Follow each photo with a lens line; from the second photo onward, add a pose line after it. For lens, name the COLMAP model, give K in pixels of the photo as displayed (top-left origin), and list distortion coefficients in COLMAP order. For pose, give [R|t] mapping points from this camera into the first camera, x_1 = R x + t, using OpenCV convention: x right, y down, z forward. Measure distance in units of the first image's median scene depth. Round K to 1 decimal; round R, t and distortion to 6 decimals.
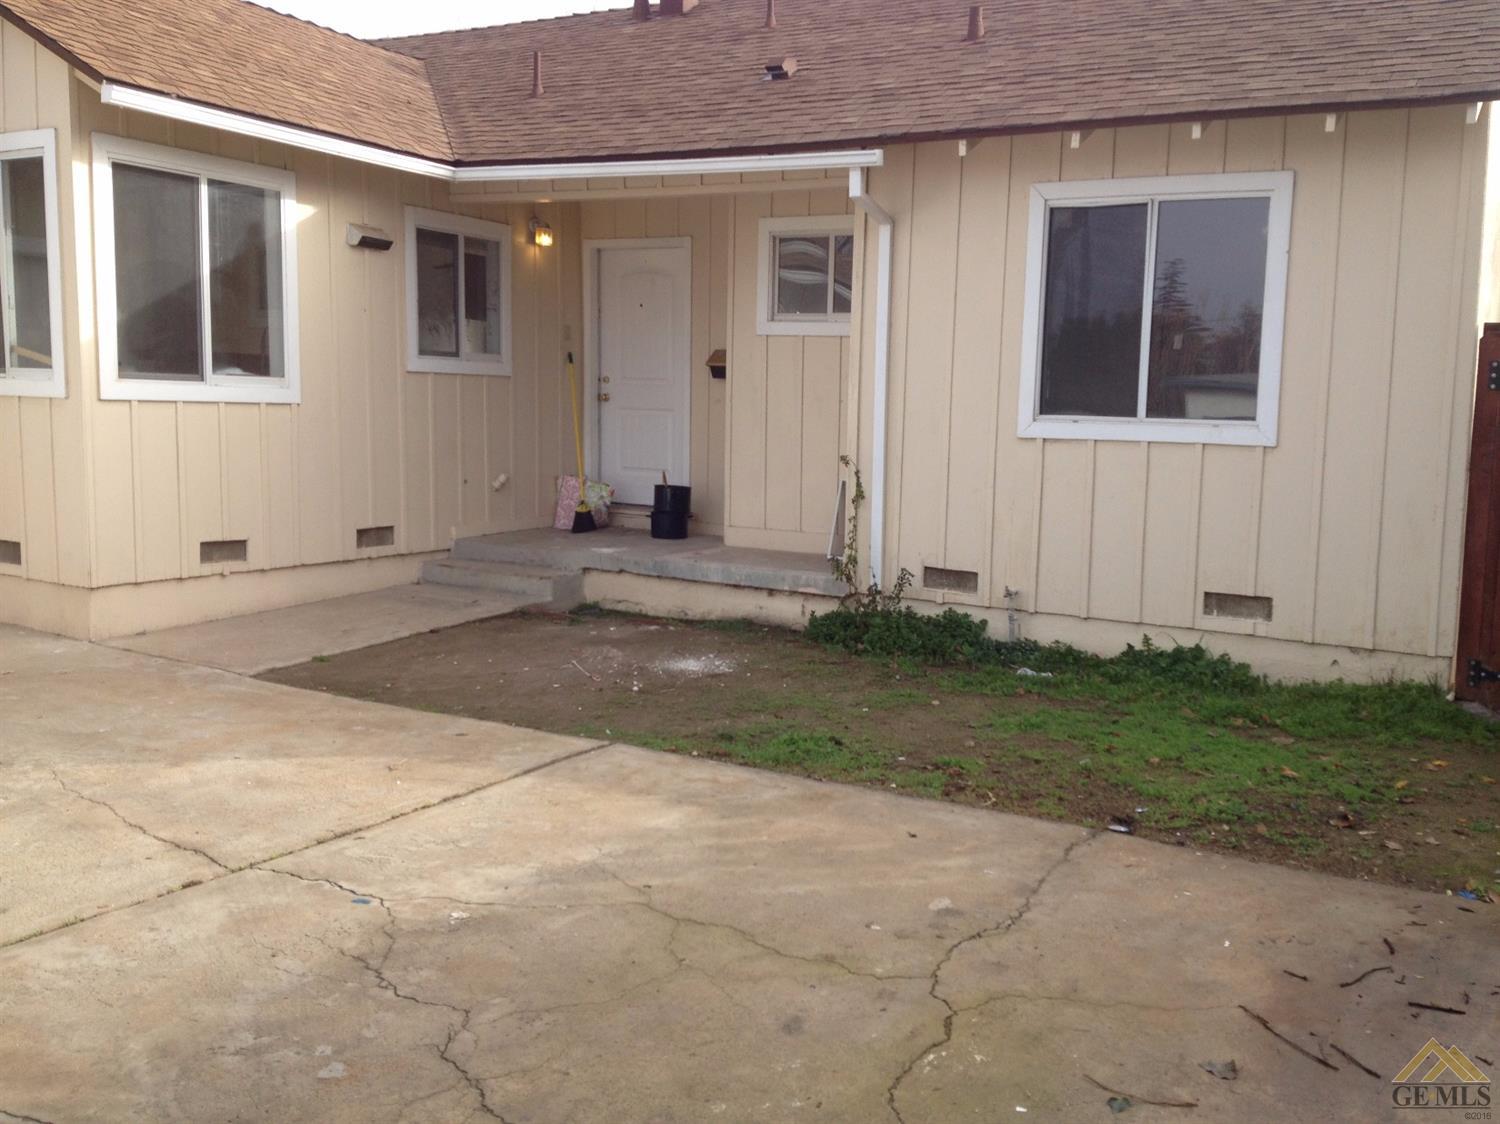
lens RADIAL K [[1464.3, 0, 750.0], [0, 1464.3, 562.0], [0, 0, 1]] dist [0.161599, -0.371097]
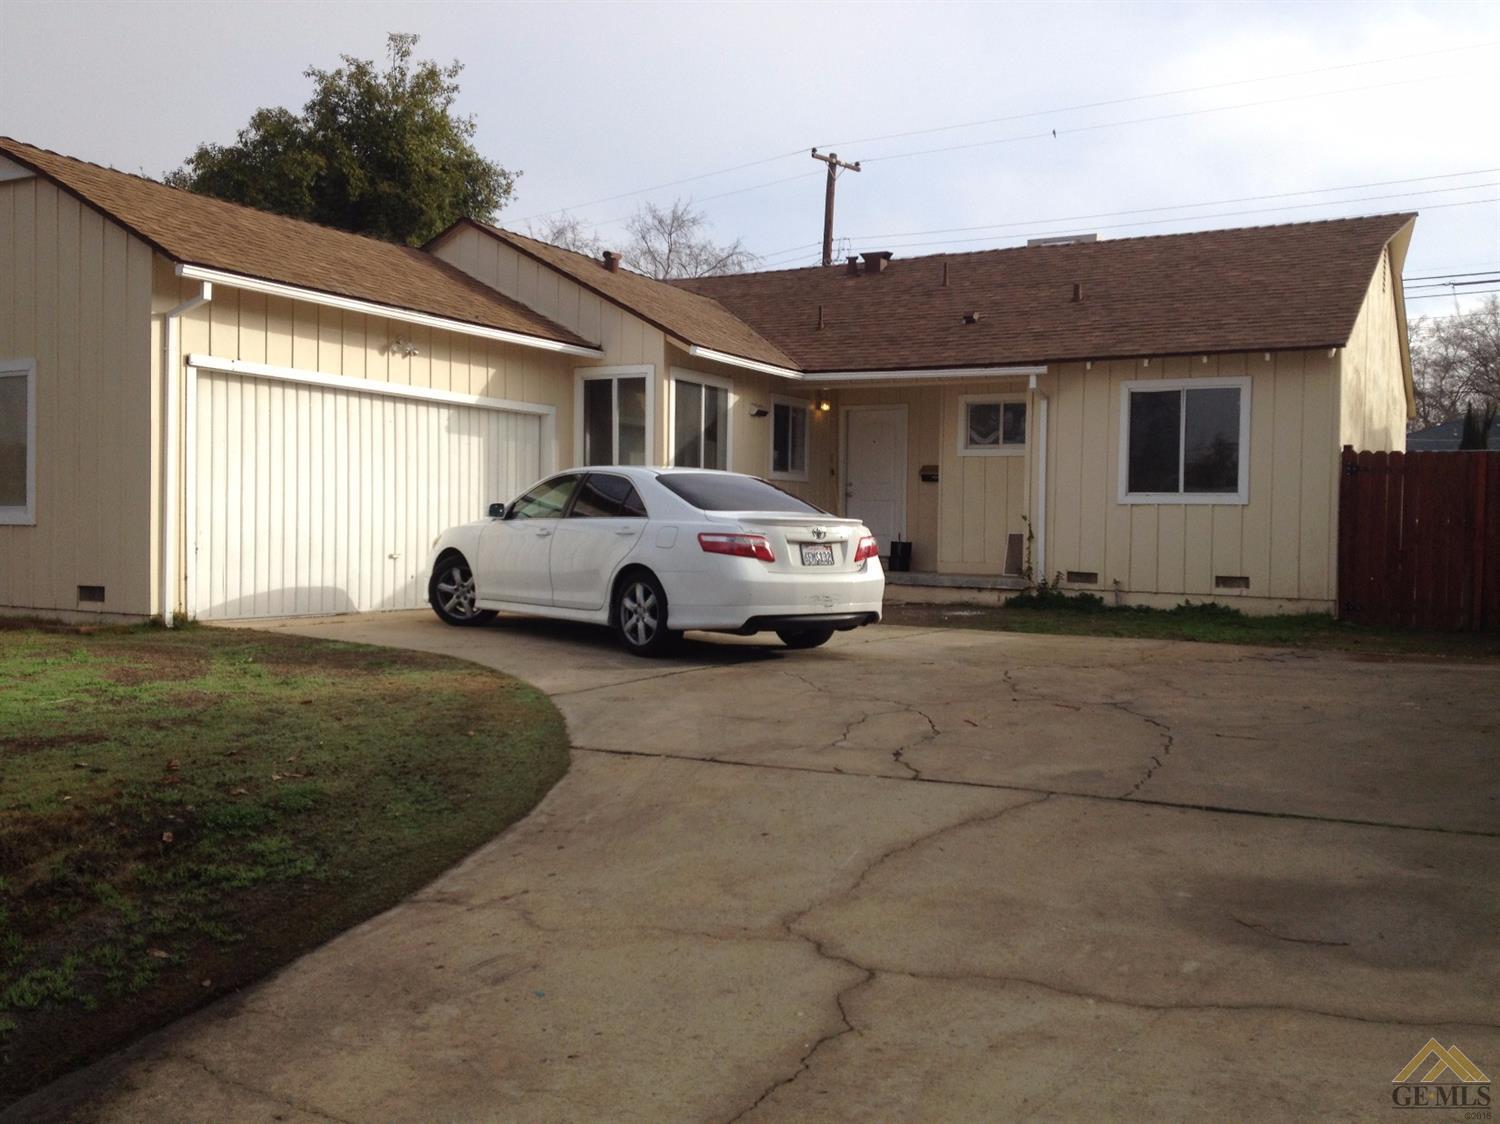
lens RADIAL K [[1490.9, 0, 636.9], [0, 1490.9, 567.9], [0, 0, 1]] dist [0.151280, -0.341343]
pose [[0.998472, -0.006416, -0.054894, -0.359889], [0.001513, 0.996040, -0.088896, 0.183988], [0.055247, 0.088677, 0.994527, -1.073199]]
